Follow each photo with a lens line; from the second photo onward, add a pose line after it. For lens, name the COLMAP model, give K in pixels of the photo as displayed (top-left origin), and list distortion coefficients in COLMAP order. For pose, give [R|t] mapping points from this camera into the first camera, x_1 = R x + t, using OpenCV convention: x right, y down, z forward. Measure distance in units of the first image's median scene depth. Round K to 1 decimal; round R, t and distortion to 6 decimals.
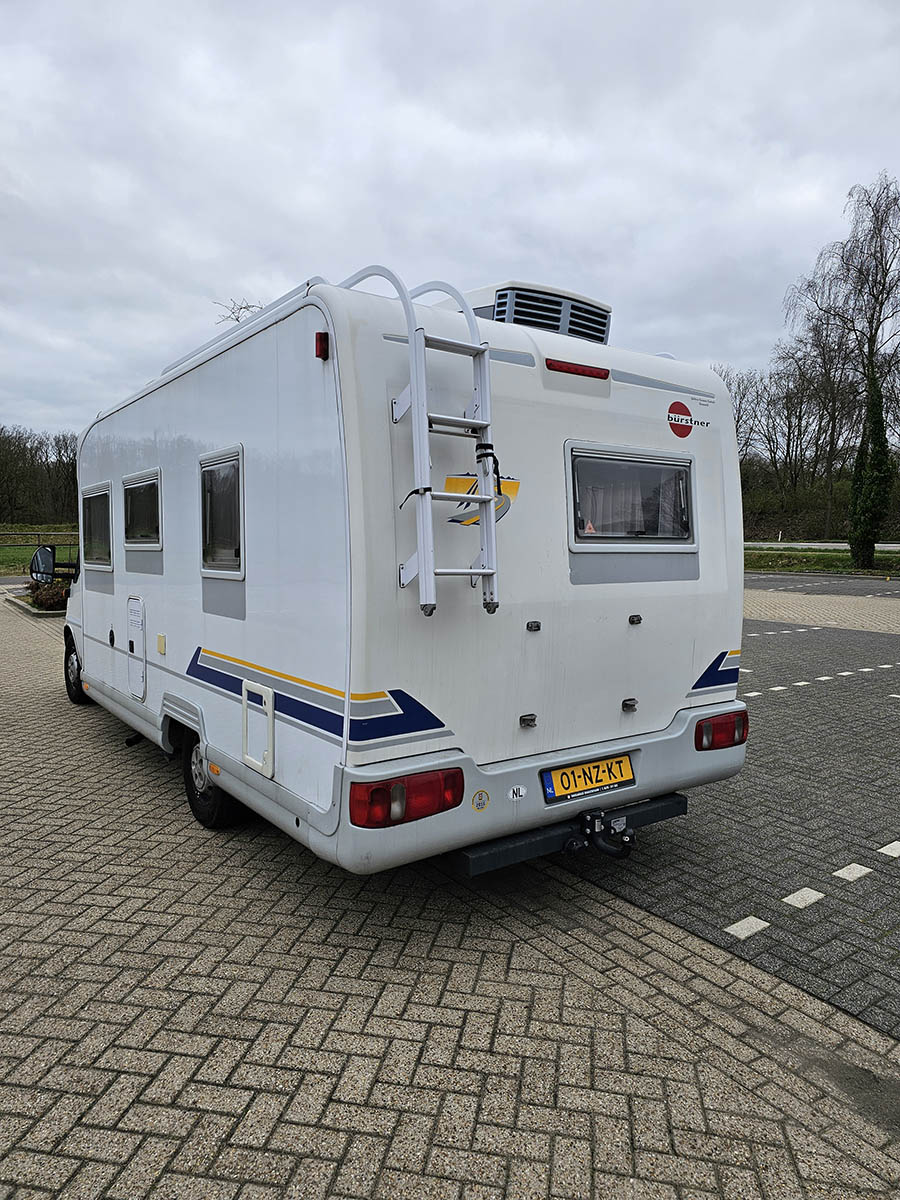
lens RADIAL K [[800.2, 0, 450.5], [0, 800.2, 599.5], [0, 0, 1]] dist [0.031235, -0.007882]
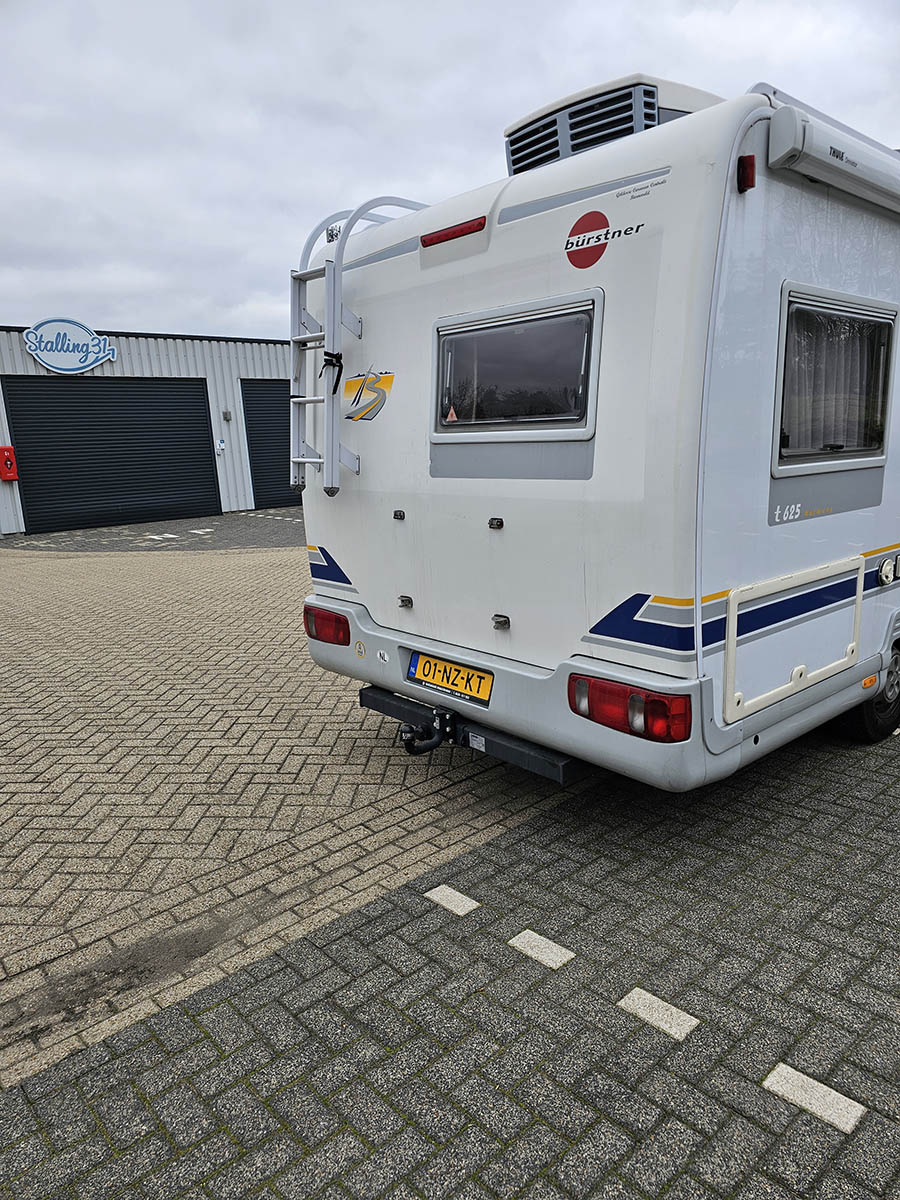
lens RADIAL K [[800.2, 0, 499.6], [0, 800.2, 611.5], [0, 0, 1]] dist [0.031235, -0.007882]
pose [[0.132645, 0.201585, -0.970448, 1.116306], [-0.034788, 0.979443, 0.198698, -0.053488], [0.990553, 0.007403, 0.136931, 0.927935]]
